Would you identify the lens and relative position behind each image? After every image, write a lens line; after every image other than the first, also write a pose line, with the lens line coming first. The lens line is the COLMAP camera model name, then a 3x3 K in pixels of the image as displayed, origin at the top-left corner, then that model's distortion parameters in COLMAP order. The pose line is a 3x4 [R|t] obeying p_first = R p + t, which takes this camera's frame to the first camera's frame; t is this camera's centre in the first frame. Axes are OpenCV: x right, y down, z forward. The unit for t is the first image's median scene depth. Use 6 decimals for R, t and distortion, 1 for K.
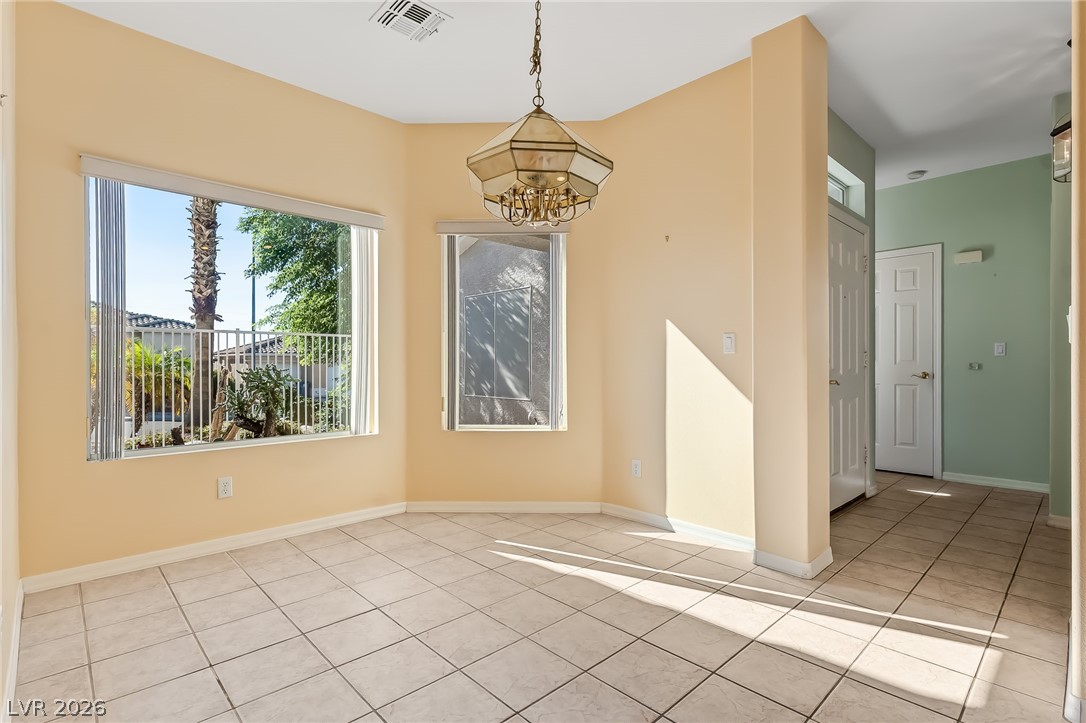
lens RADIAL K [[517.7, 0, 545.4], [0, 517.7, 362.5], [0, 0, 1]] dist [0.003550, -0.000192]
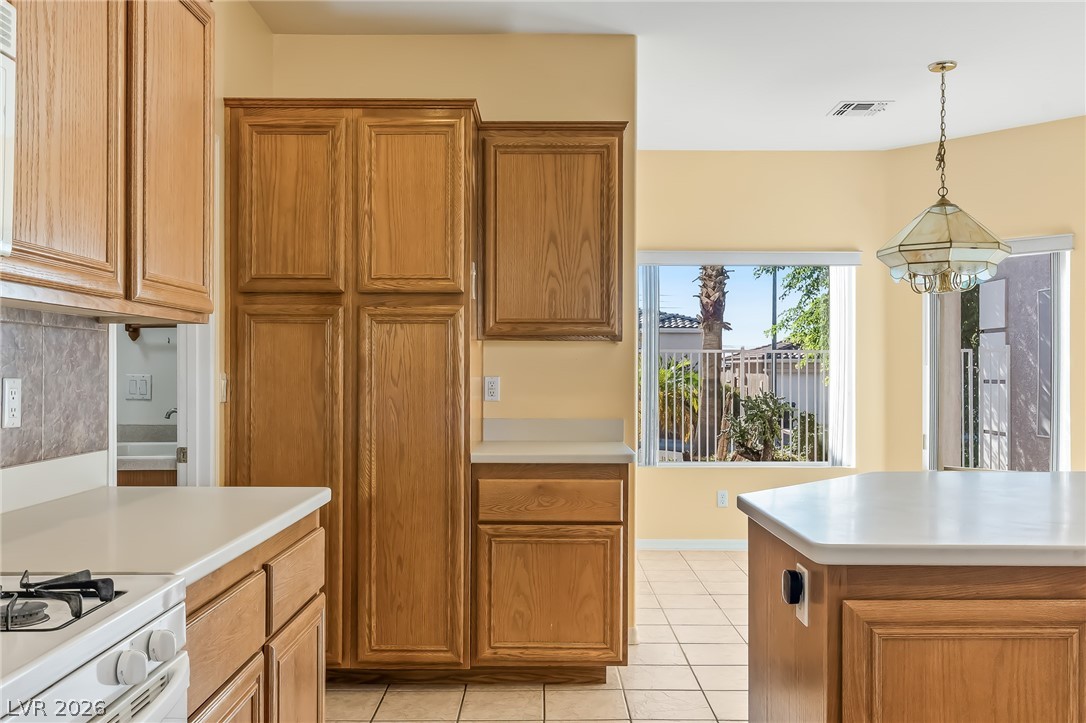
lens RADIAL K [[938.3, 0, 543.8], [0, 938.3, 365.2], [0, 0, 1]] dist [0.010383, -0.001218]
pose [[0.723771, 0.002210, -0.690037, 0.238996], [-0.004583, 0.999988, -0.001605, -0.026776], [0.690025, 0.004323, 0.723772, -0.354040]]
